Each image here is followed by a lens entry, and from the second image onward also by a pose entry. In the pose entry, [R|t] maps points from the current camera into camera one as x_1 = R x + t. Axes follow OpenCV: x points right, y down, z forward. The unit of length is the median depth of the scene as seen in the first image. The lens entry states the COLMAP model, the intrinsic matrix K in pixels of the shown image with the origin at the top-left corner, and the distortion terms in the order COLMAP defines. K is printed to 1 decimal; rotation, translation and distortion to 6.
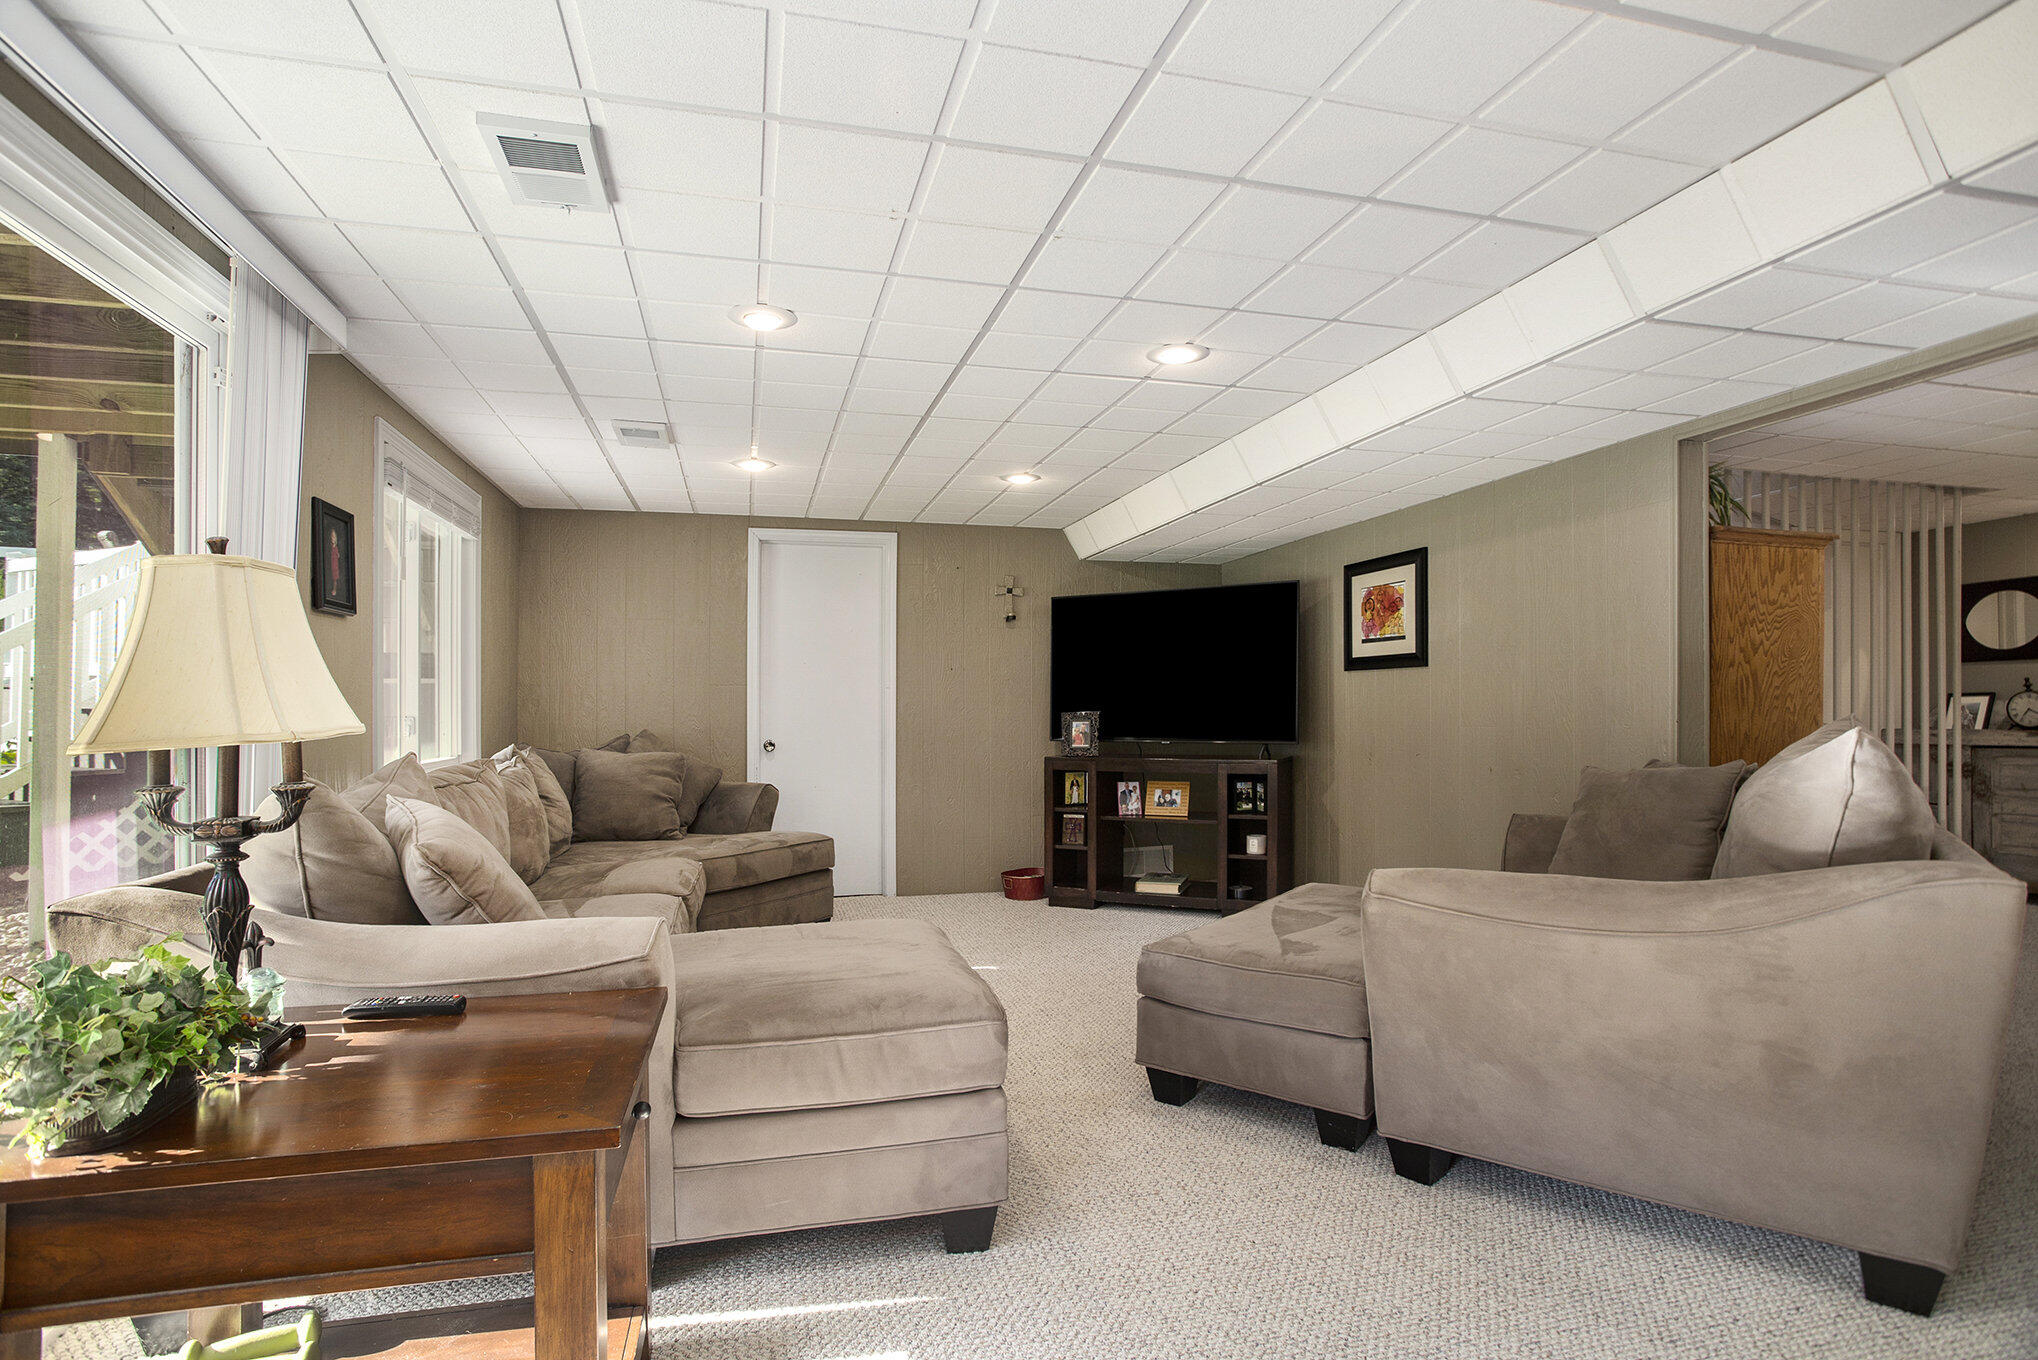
lens RADIAL K [[1011.1, 0, 1030.3], [0, 1011.1, 691.3], [0, 0, 1]] dist [-0.050262, 0.009413]
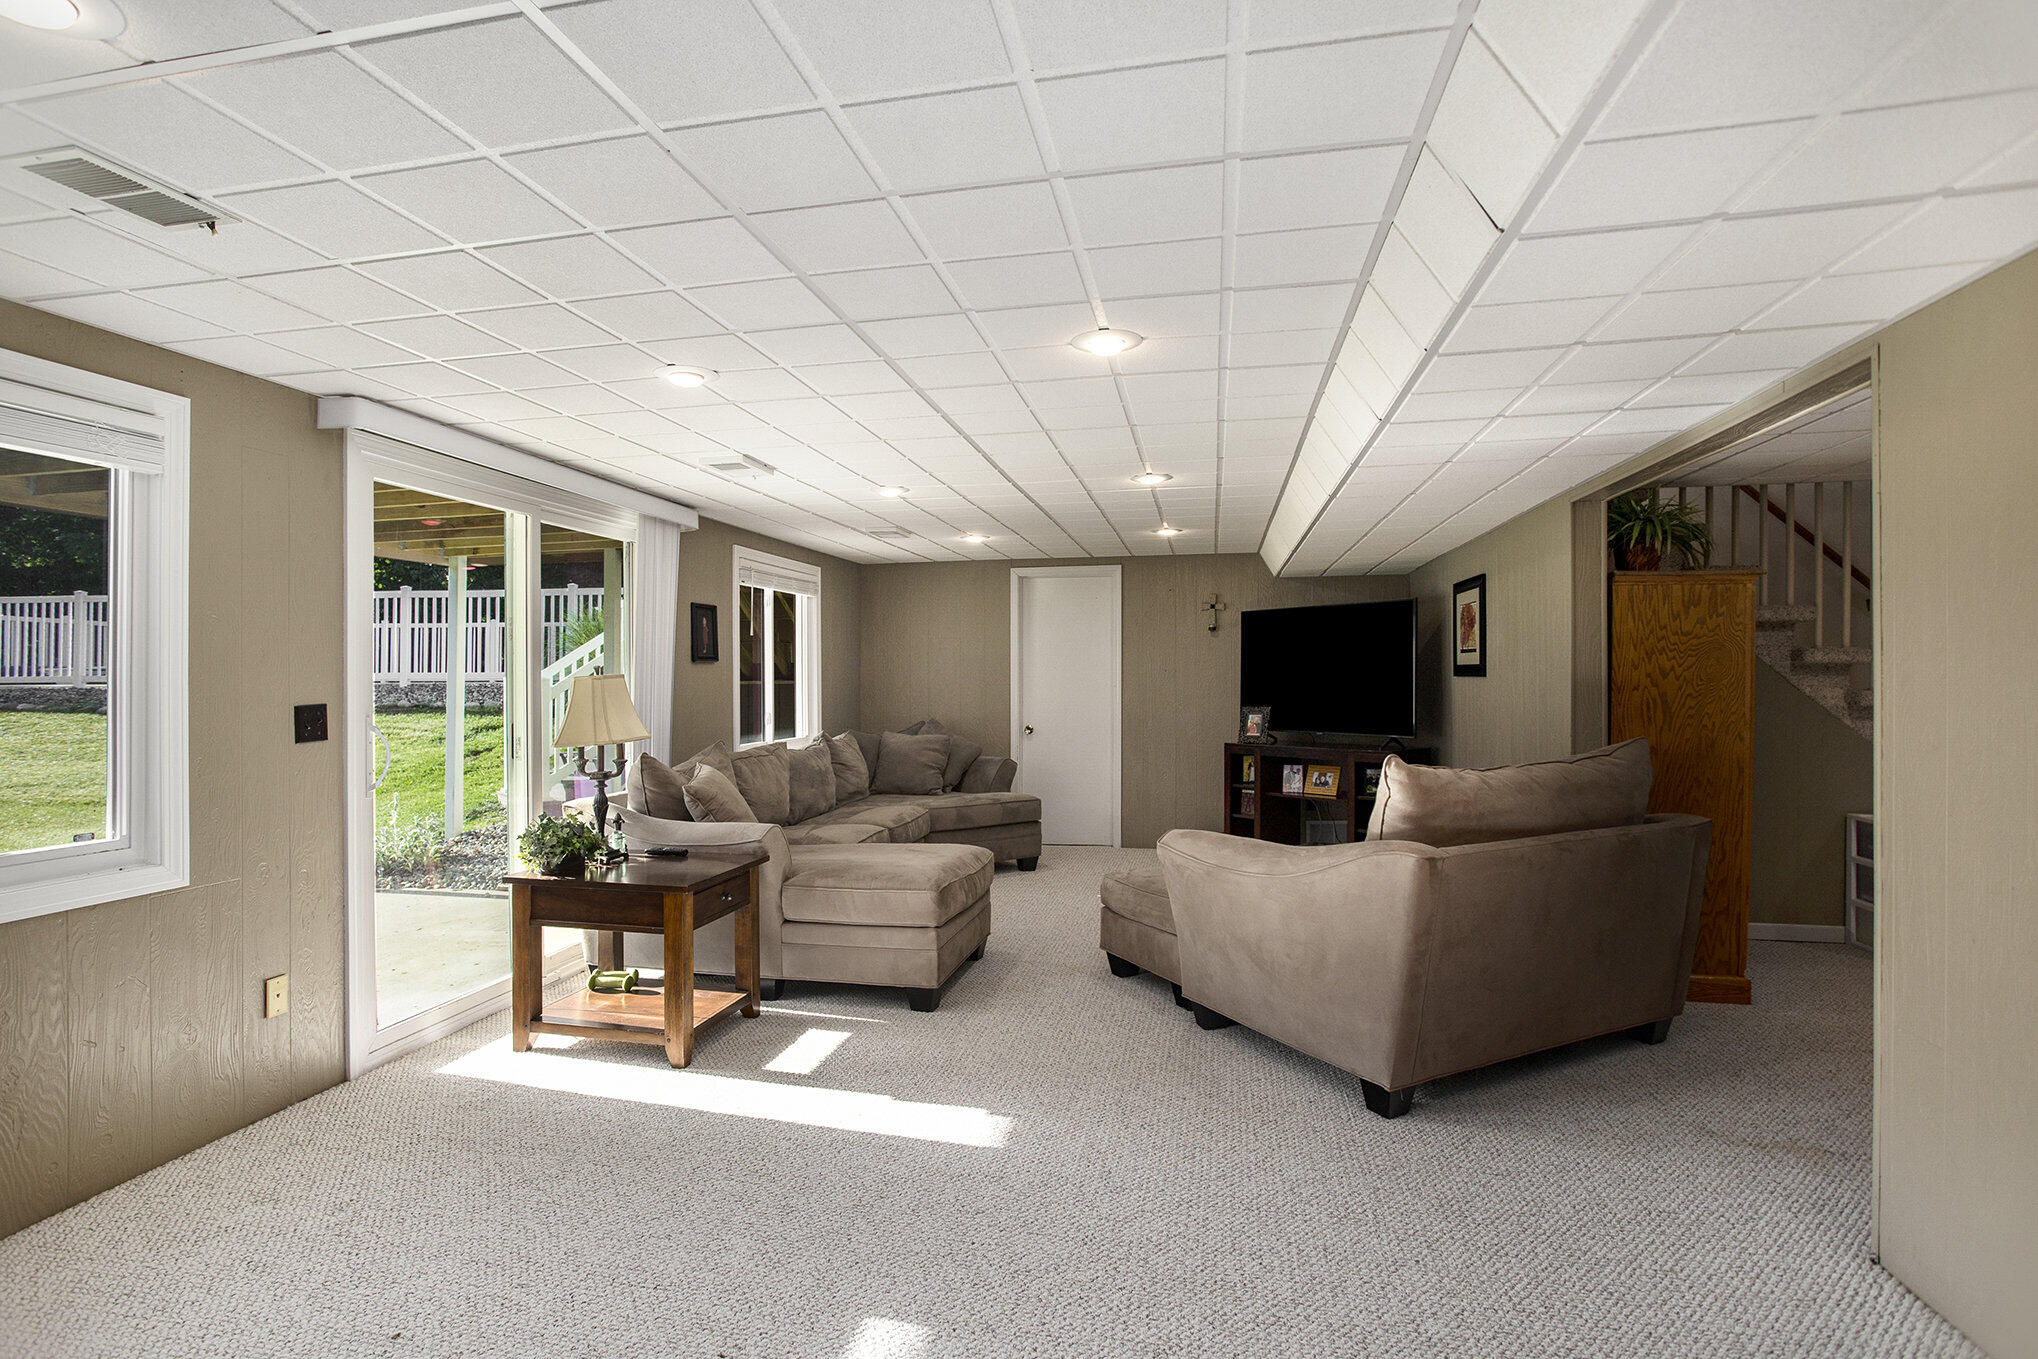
lens RADIAL K [[1011.1, 0, 1009.8], [0, 1011.1, 663.3], [0, 0, 1]] dist [-0.050262, 0.009413]
pose [[0.898362, -0.007585, -0.439191, 0.391628], [0.009389, 0.999954, 0.001935, -0.045983], [0.439156, -0.005862, 0.898392, -0.274457]]
